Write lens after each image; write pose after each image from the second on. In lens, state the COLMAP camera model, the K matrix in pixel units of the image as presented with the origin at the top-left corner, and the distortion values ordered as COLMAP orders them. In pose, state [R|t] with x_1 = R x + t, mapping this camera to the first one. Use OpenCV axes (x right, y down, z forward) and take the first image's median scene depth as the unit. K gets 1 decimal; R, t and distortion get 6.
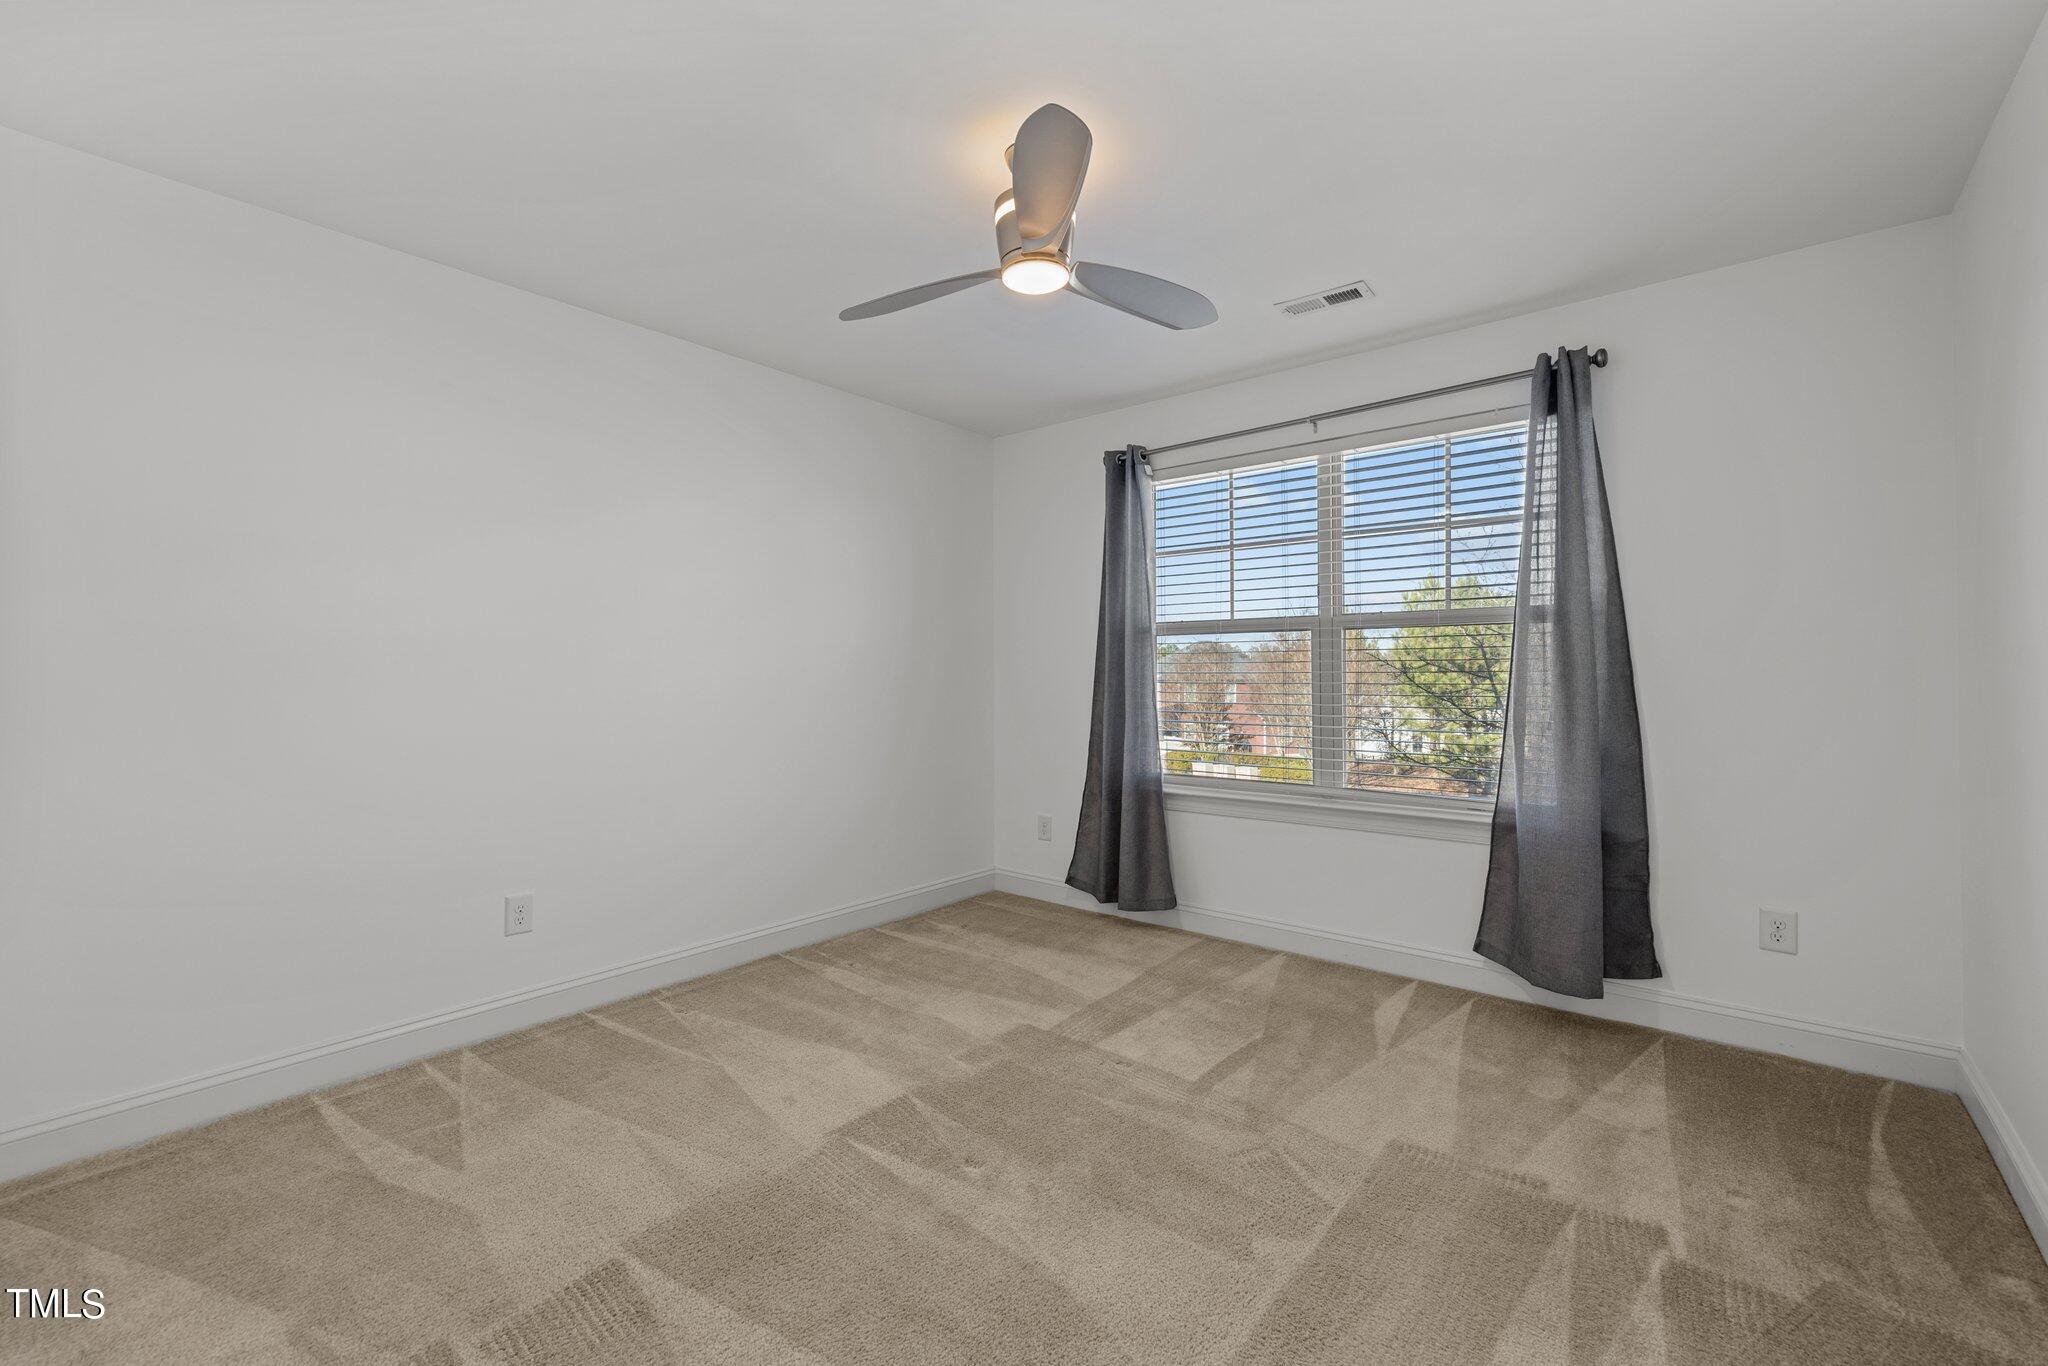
lens RADIAL K [[852.0, 0, 1018.0], [0, 852.0, 679.2], [0, 0, 1]] dist [0.002077, -0.000025]
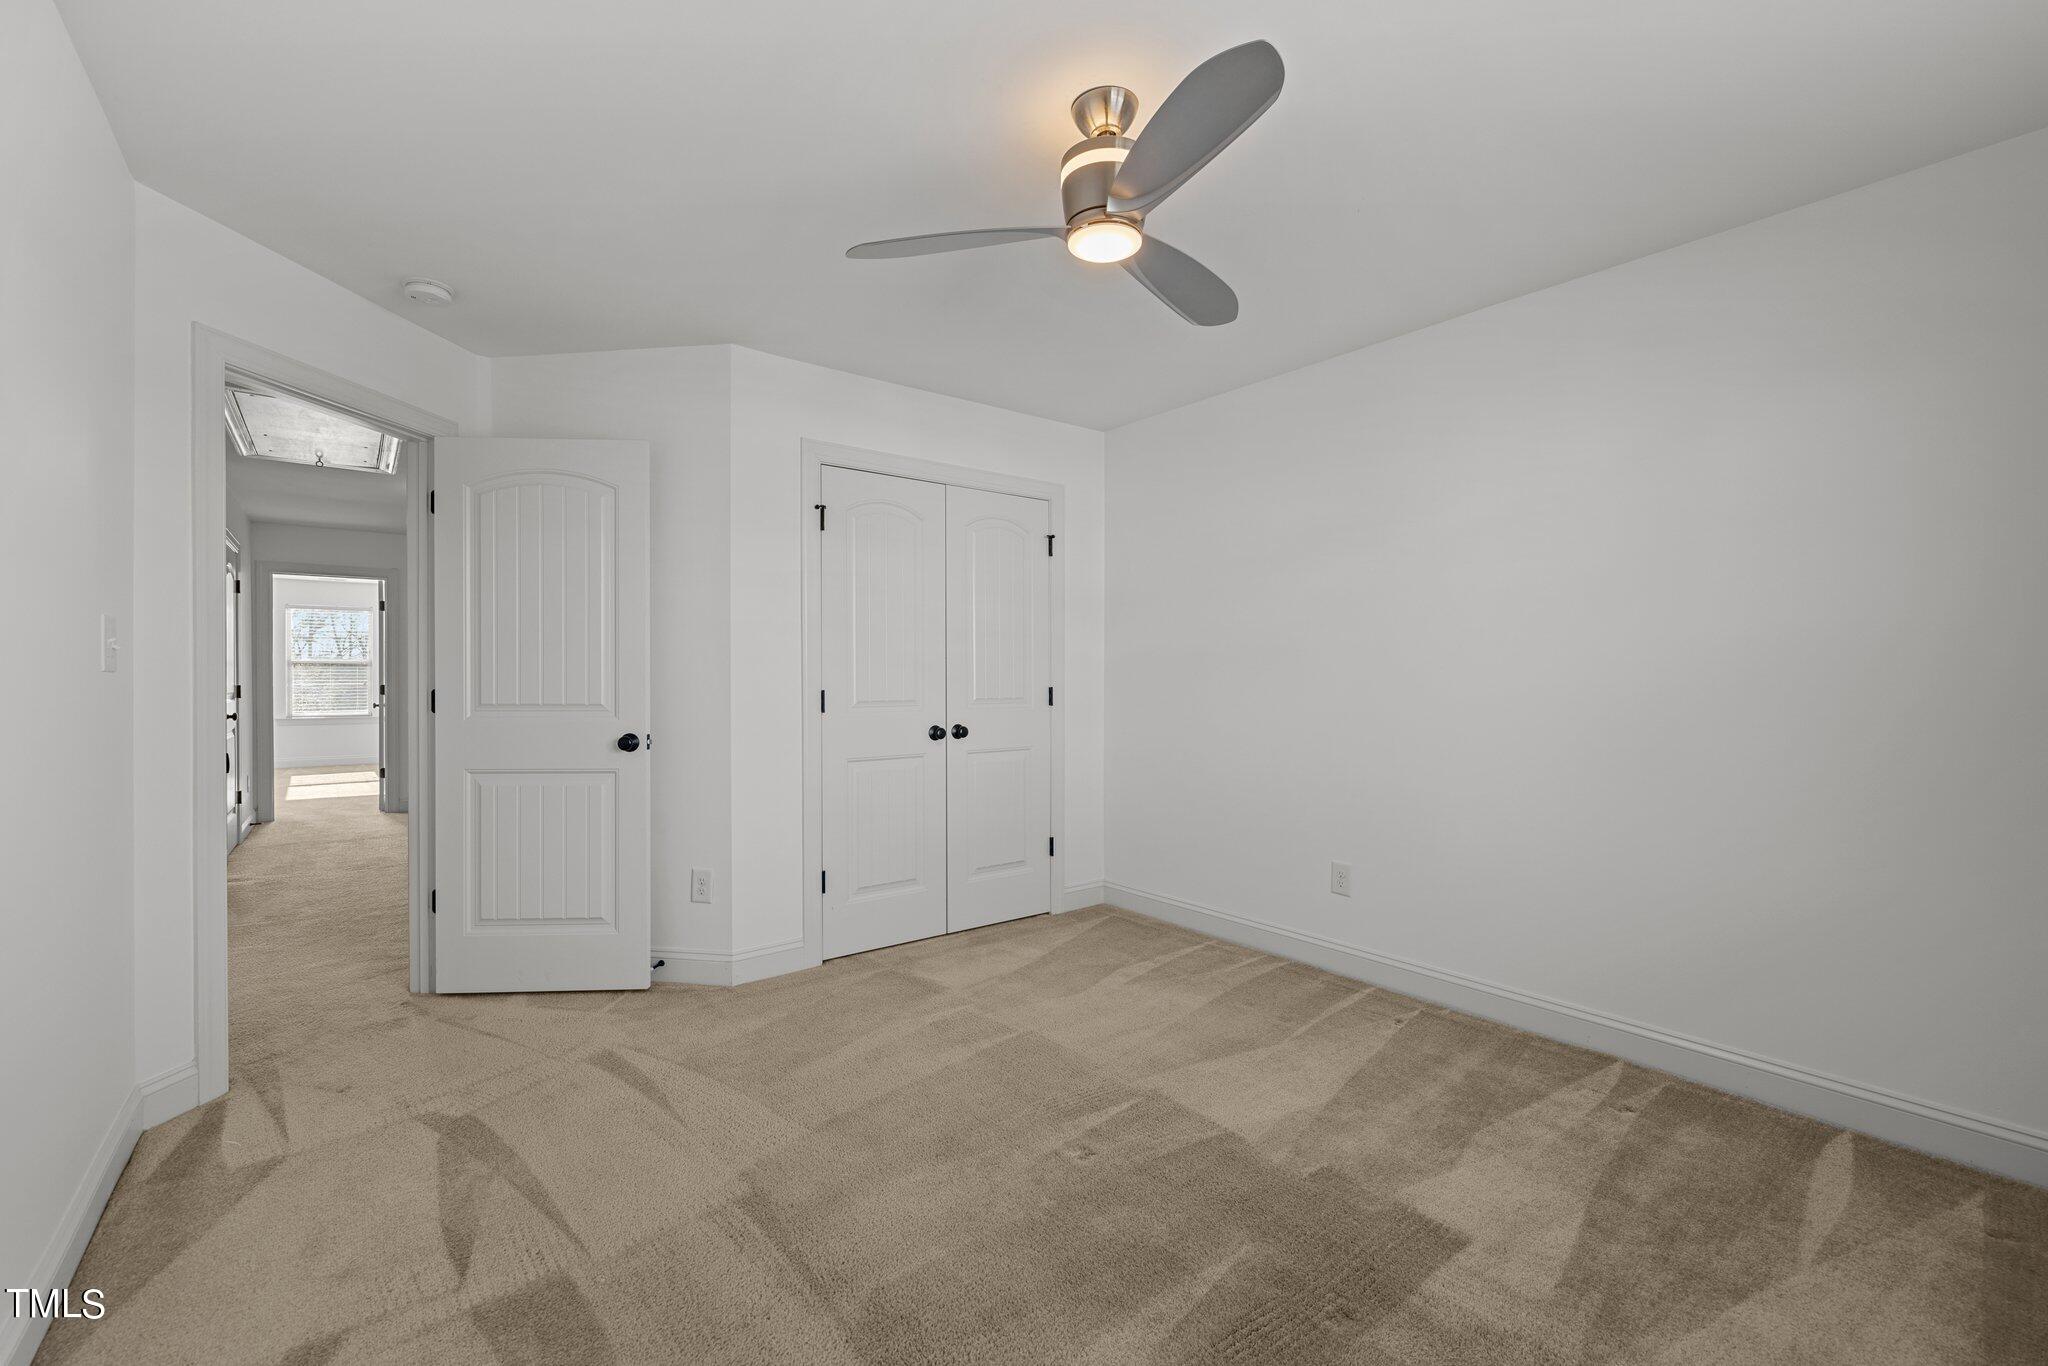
lens RADIAL K [[852.0, 0, 1017.3], [0, 852.0, 690.2], [0, 0, 1]] dist [0.002077, -0.000025]
pose [[-0.209912, 0.014001, -0.977620, 1.166080], [-0.007168, 0.999849, 0.015859, -0.008987], [0.977694, 0.010336, -0.209780, 1.375259]]
